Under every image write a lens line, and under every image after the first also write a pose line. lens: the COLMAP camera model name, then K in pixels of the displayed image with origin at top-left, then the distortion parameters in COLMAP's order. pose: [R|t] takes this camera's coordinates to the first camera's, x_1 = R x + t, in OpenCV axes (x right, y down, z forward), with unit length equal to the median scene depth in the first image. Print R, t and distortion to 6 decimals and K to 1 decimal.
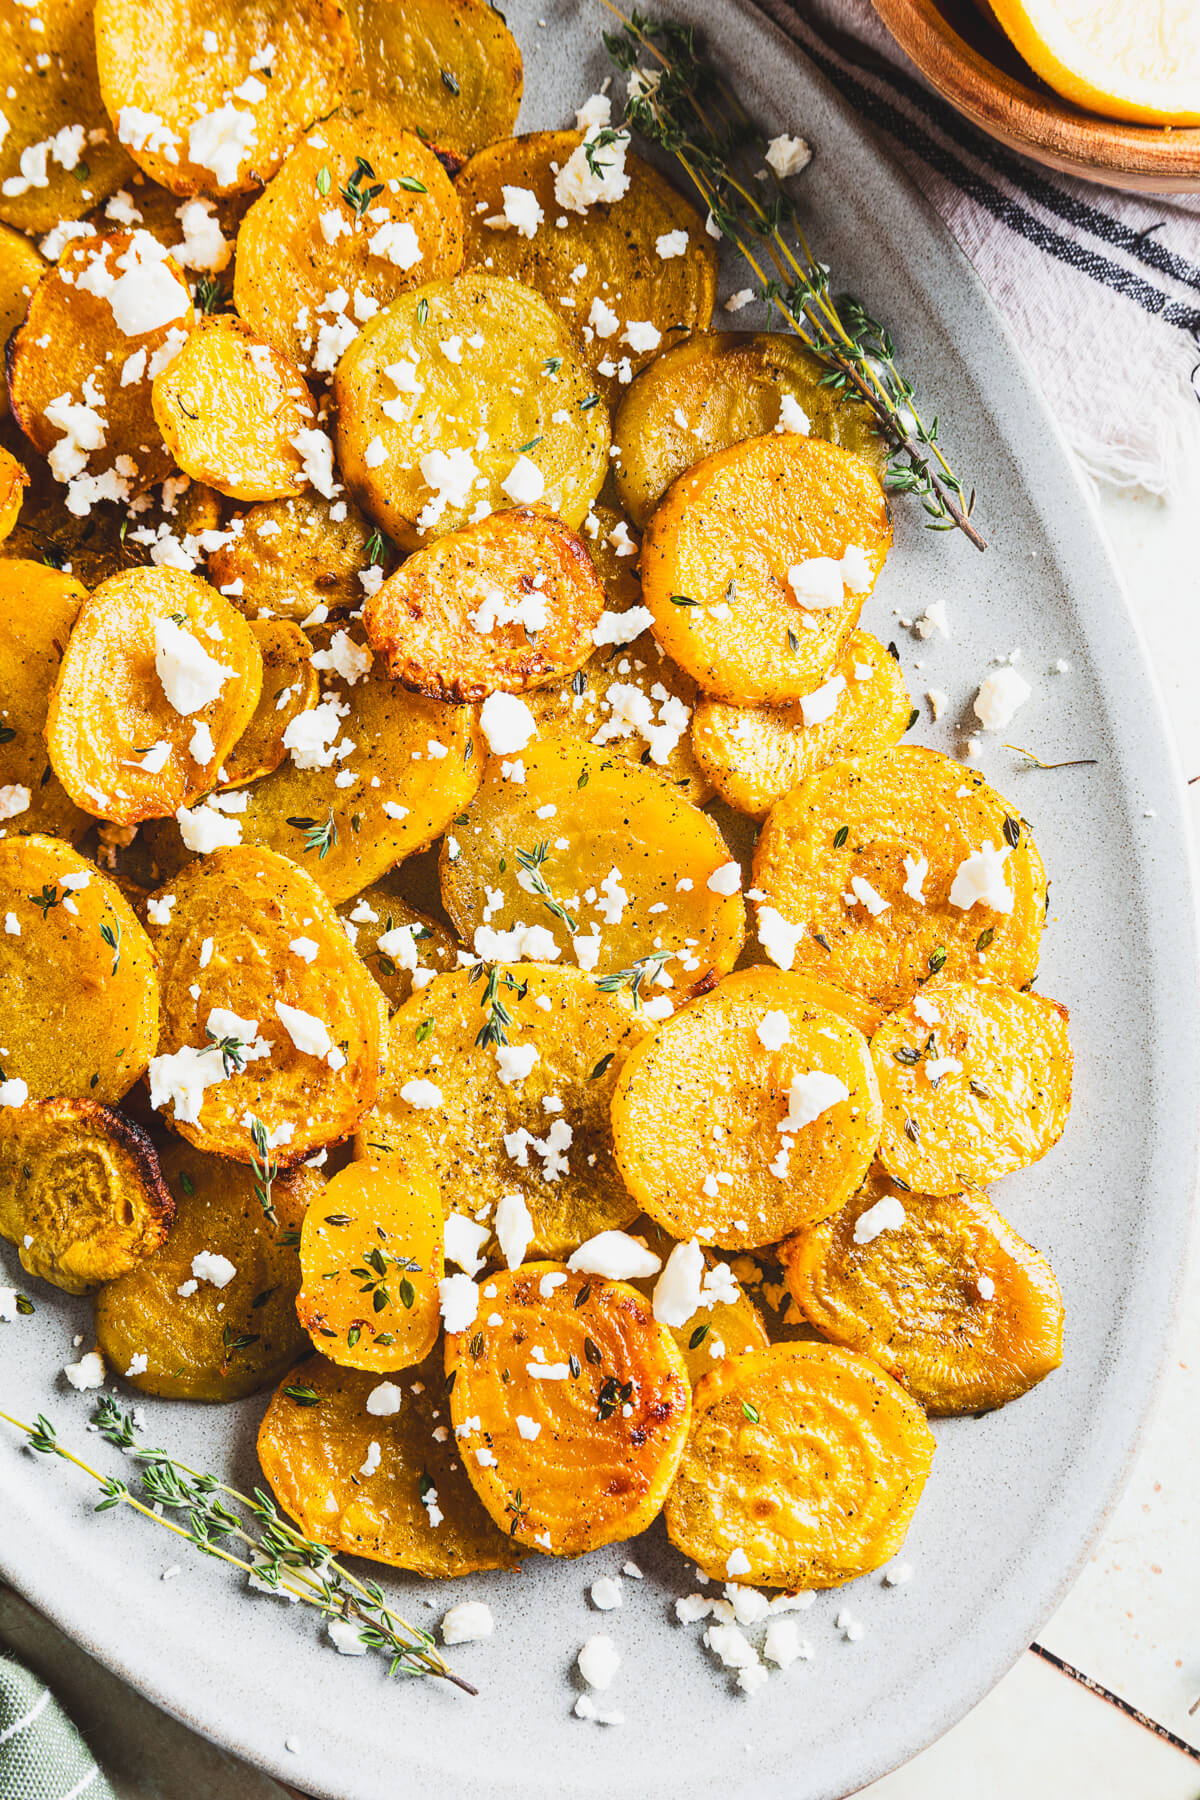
lens RADIAL K [[4142.3, 0, 762.9], [0, 4142.3, 896.7], [0, 0, 1]] dist [-0.035622, 0.476752]
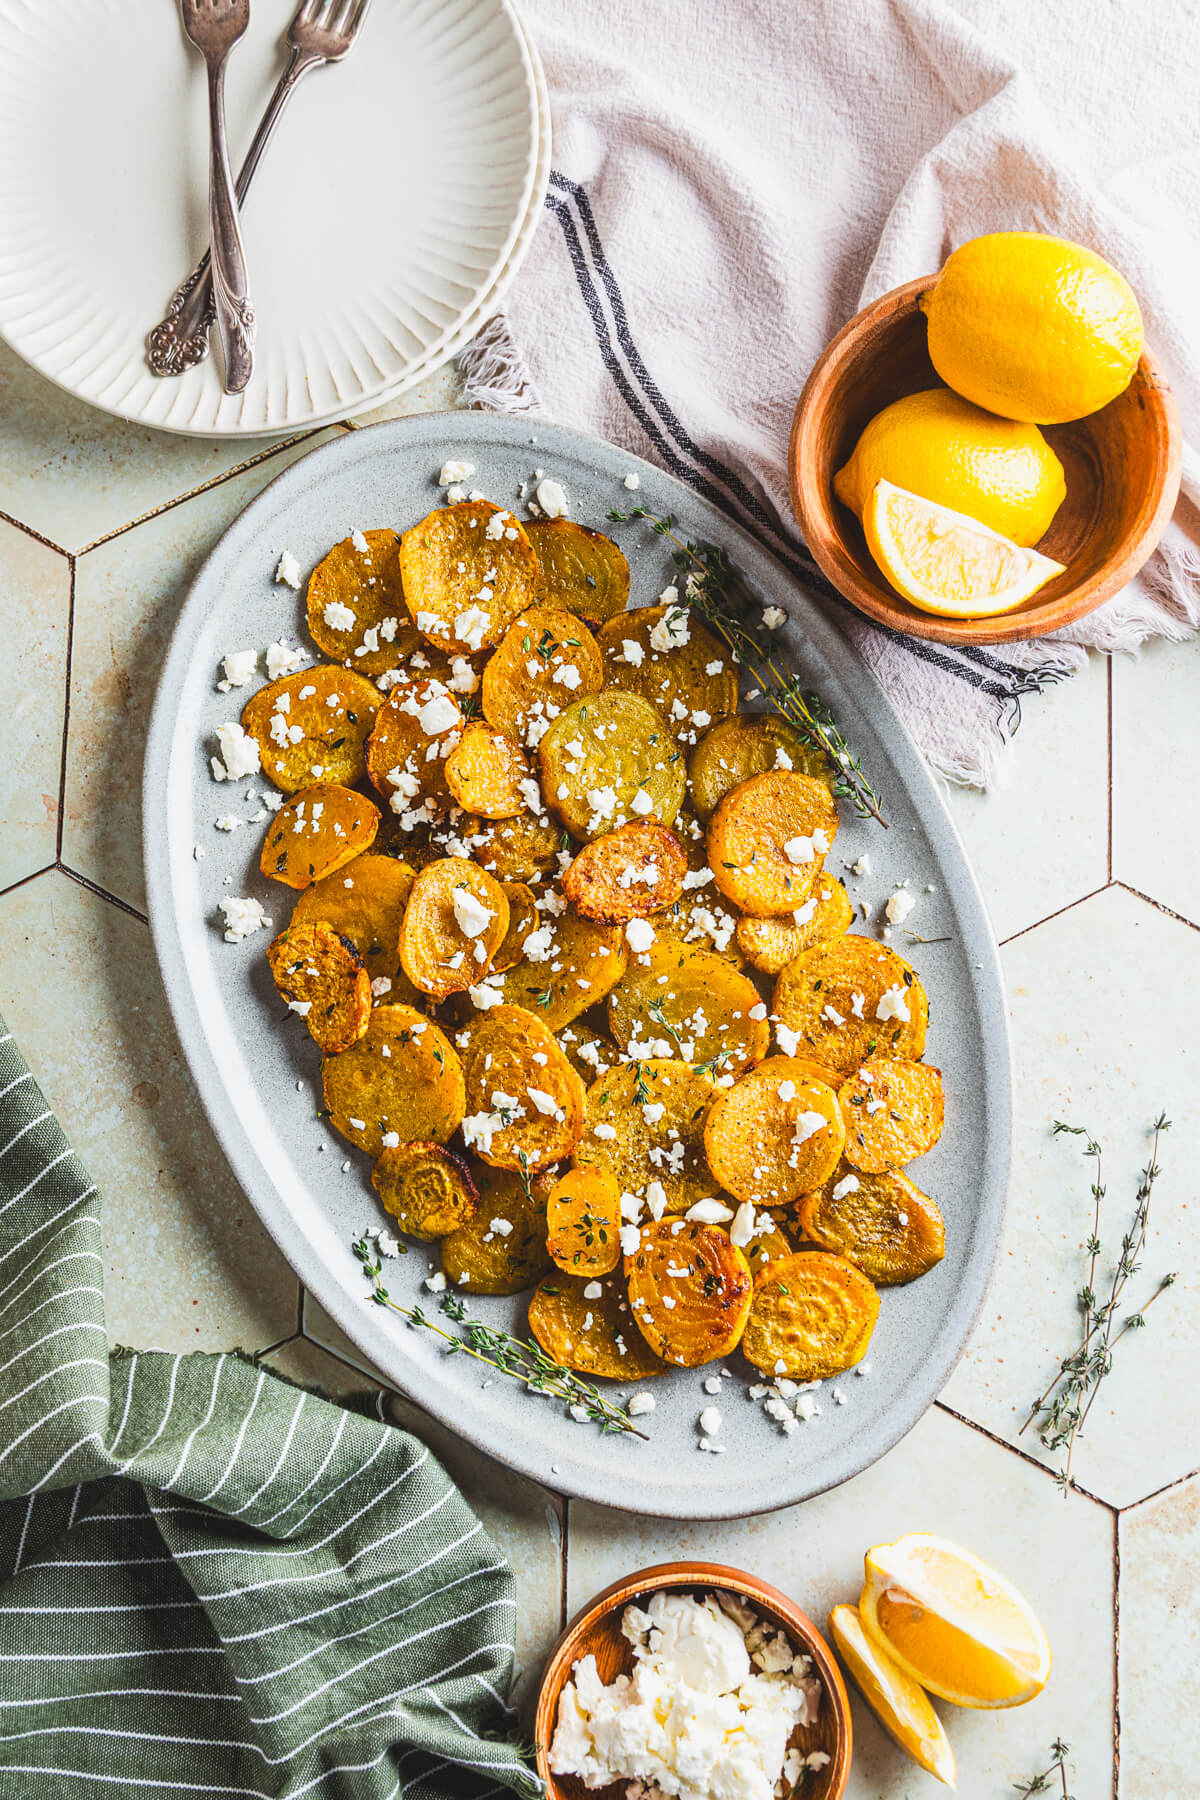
lens RADIAL K [[4142.3, 0, 762.9], [0, 4142.3, 896.7], [0, 0, 1]] dist [-0.035622, 0.476752]
pose [[0.998876, -0.044783, -0.015549, 0.025408], [0.045535, 0.997610, 0.051967, -0.157343], [0.013185, -0.052617, 0.998528, -0.909749]]
